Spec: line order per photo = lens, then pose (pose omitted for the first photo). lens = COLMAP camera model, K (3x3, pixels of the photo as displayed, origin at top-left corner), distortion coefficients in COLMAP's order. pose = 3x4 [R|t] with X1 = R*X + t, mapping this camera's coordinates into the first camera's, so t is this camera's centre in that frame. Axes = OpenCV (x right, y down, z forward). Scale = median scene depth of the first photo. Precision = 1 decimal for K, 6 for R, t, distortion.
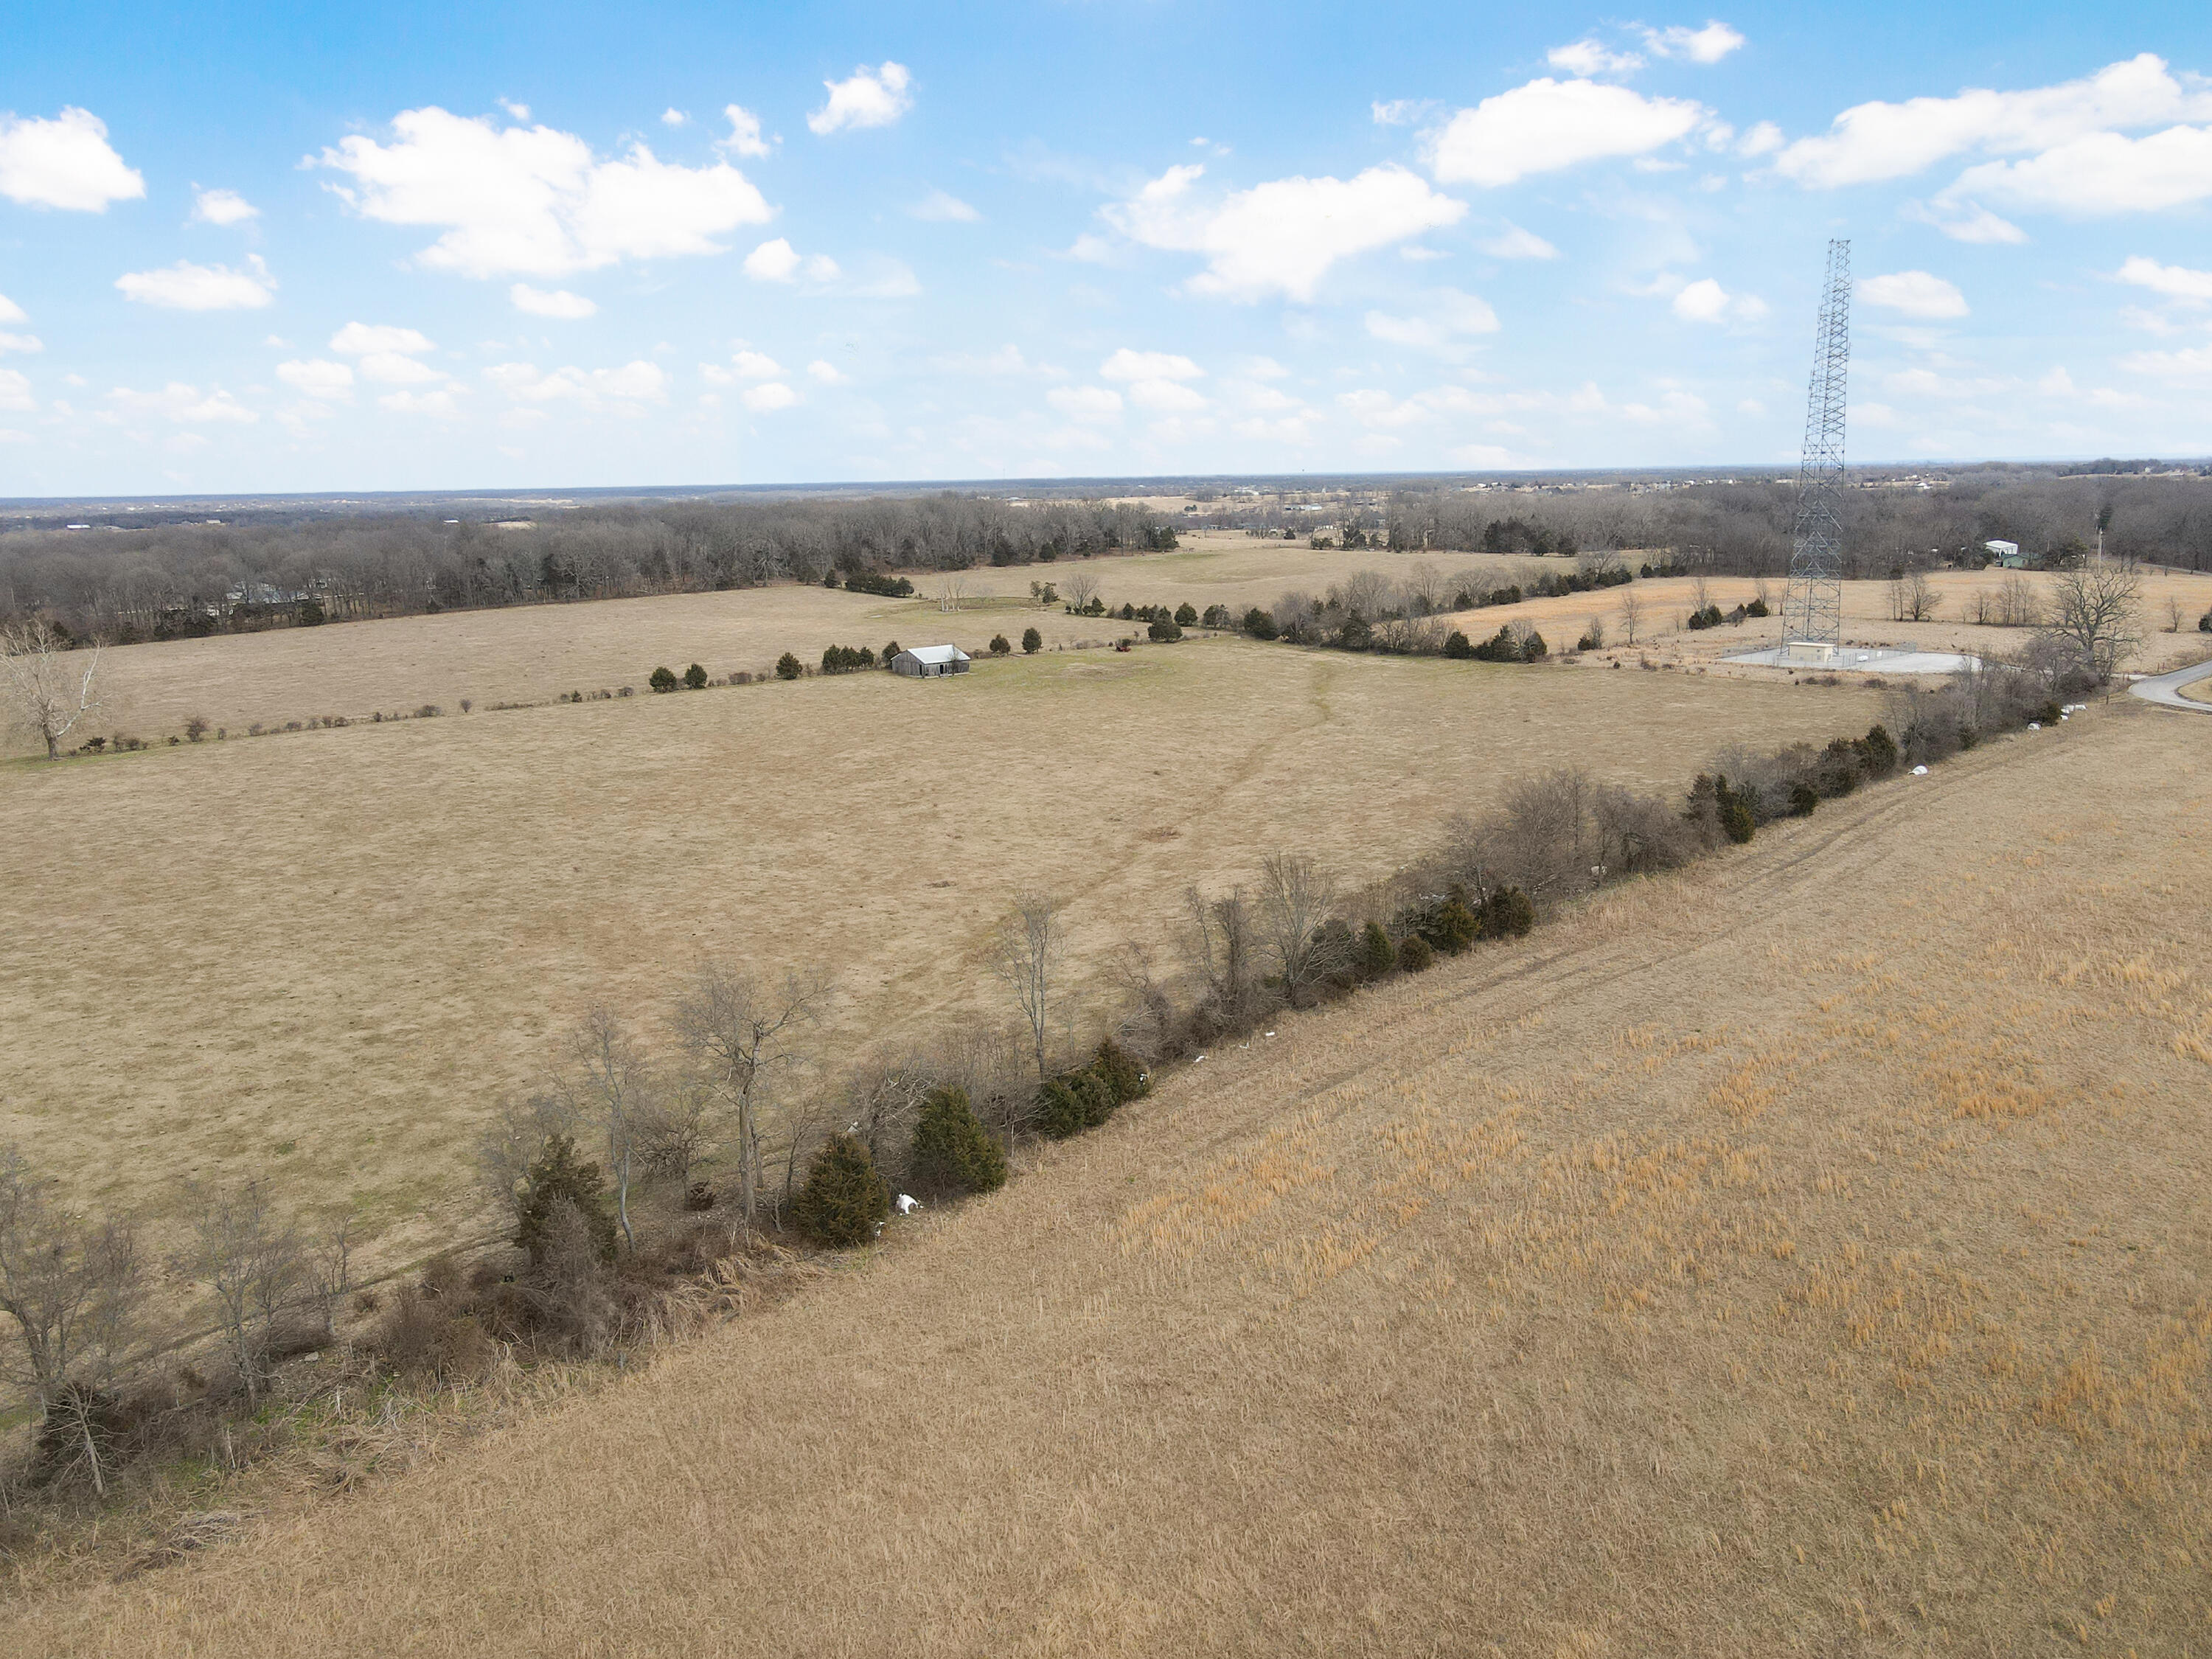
lens RADIAL K [[1410.2, 0, 1106.0], [0, 1410.2, 829.5], [0, 0, 1]] dist [0.041583, 0.001417]
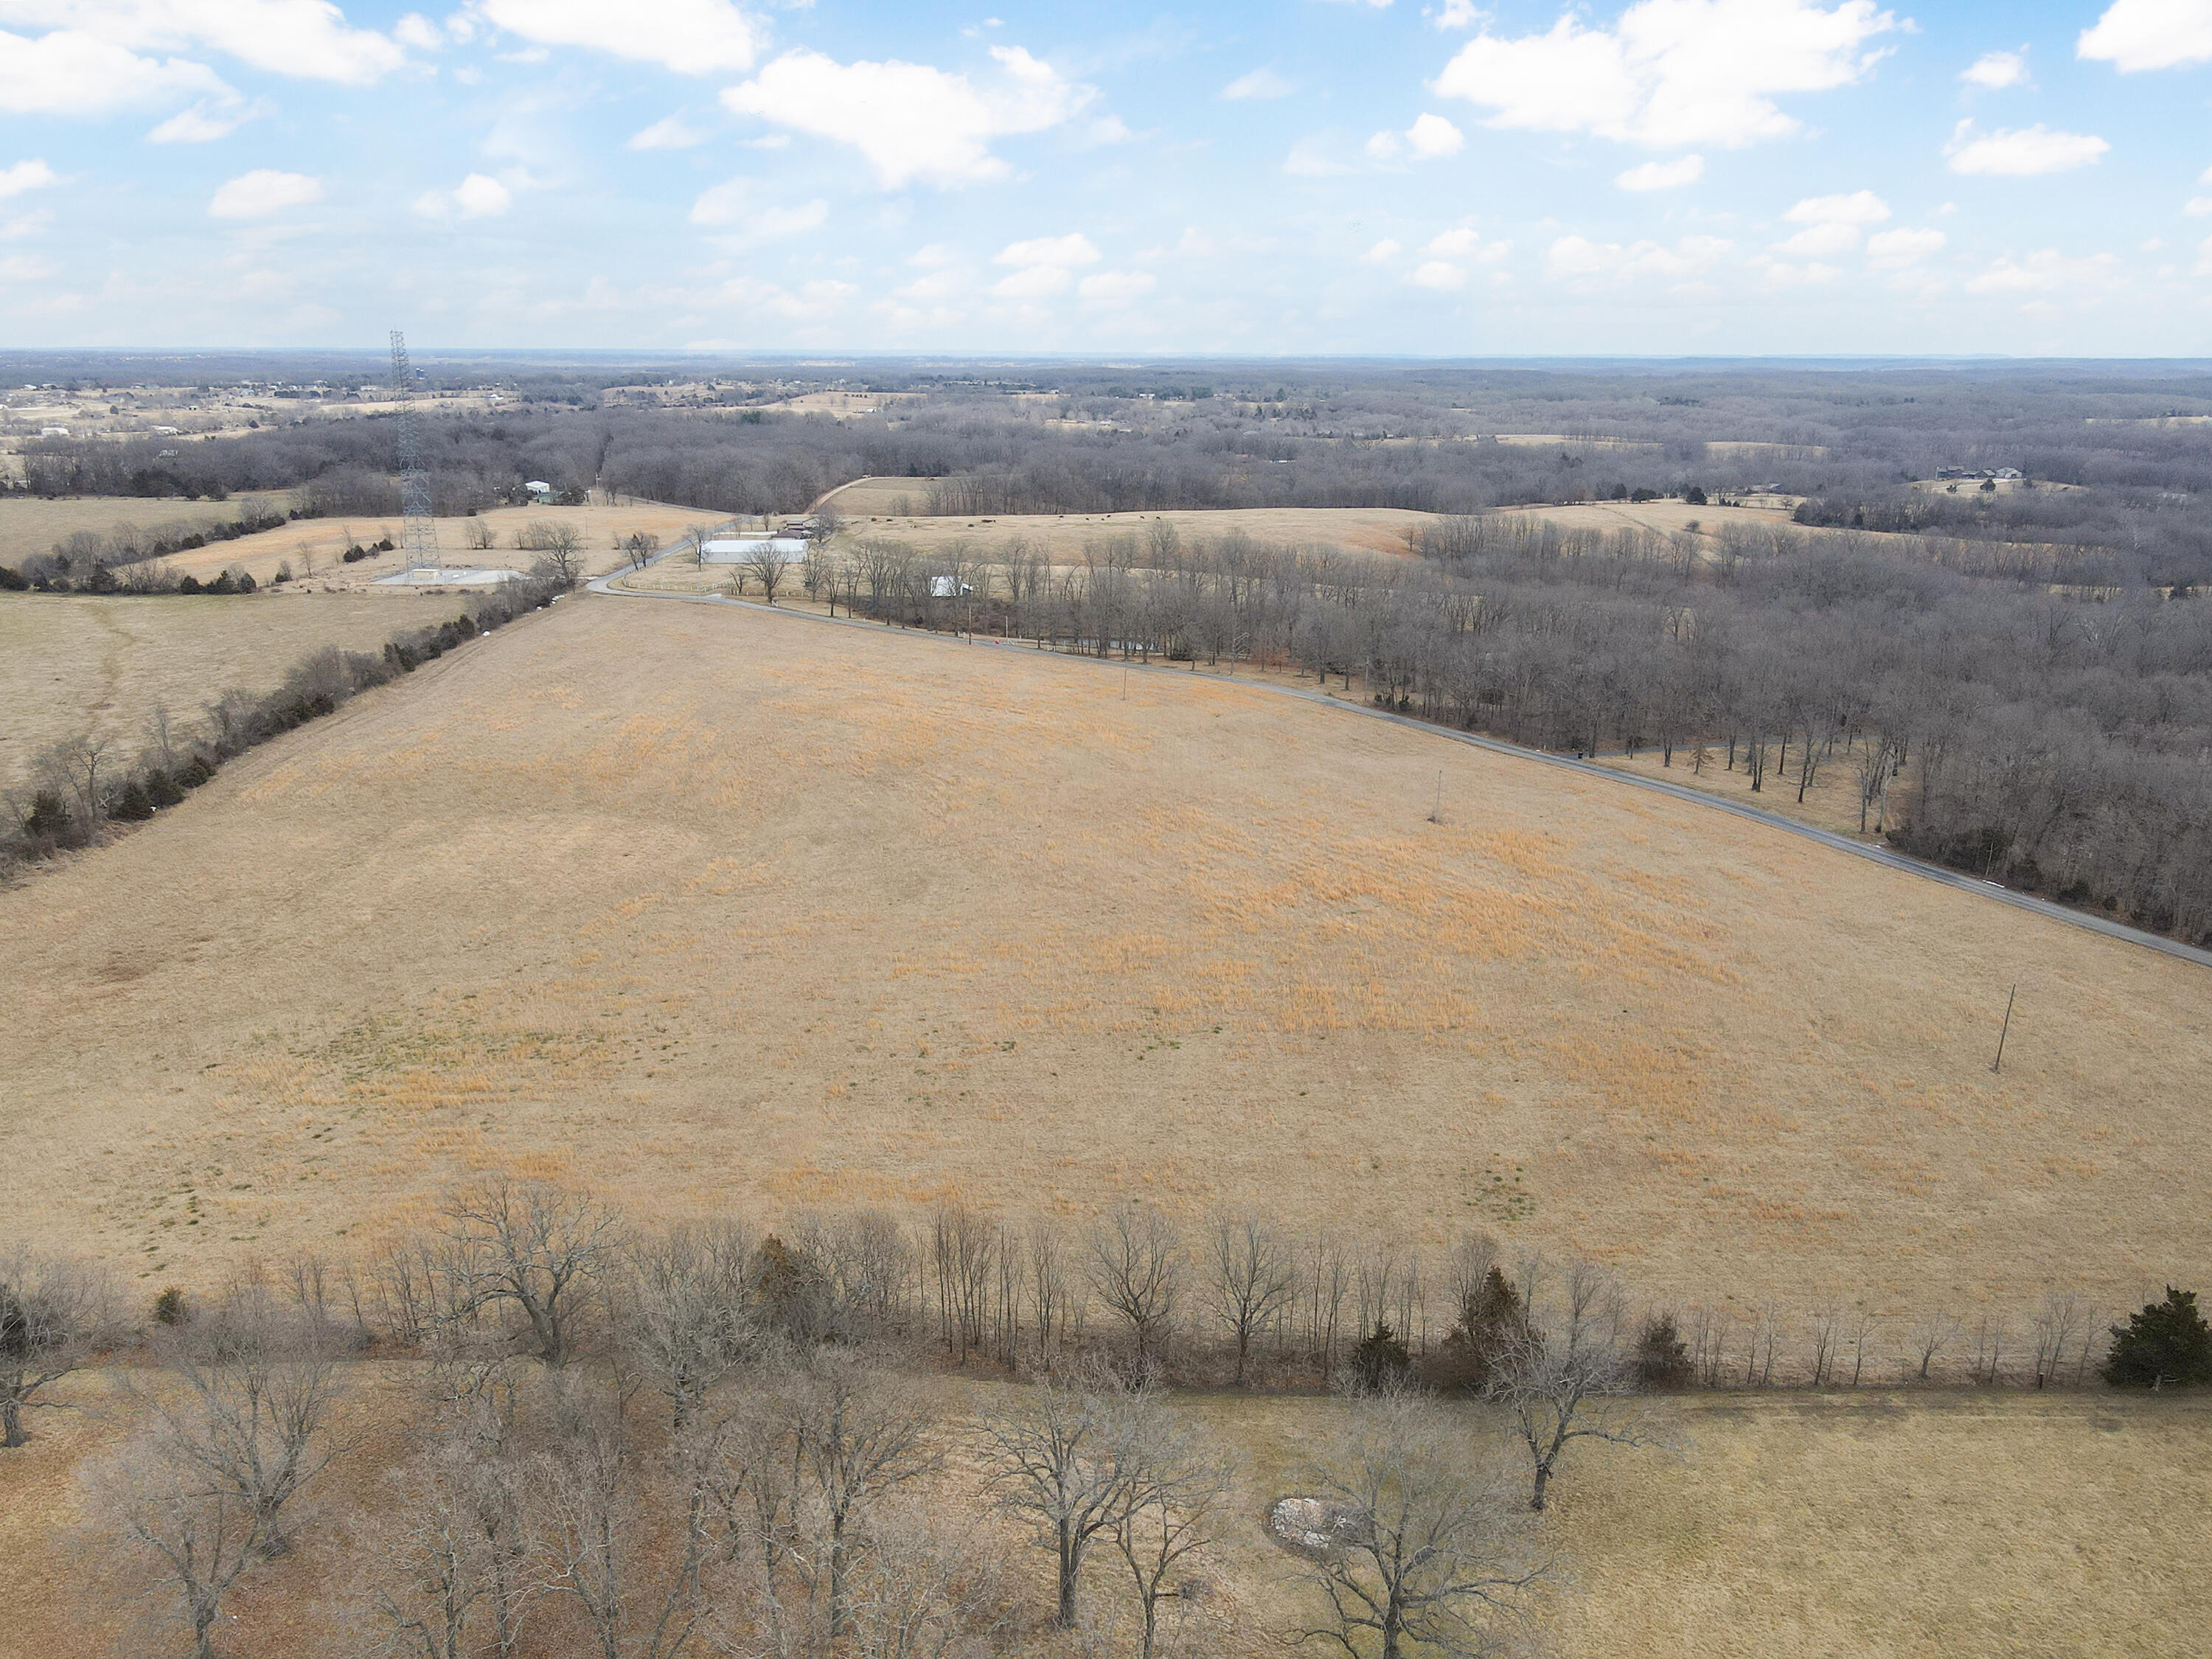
lens RADIAL K [[1609.1, 0, 1109.8], [0, 1609.1, 831.9], [0, 0, 1]] dist [0.025211, -0.006713]
pose [[0.659807, -0.189807, 0.727068, -0.408891], [0.154567, 0.981164, 0.115873, 0.075095], [-0.735367, 0.035927, 0.676717, -0.855722]]
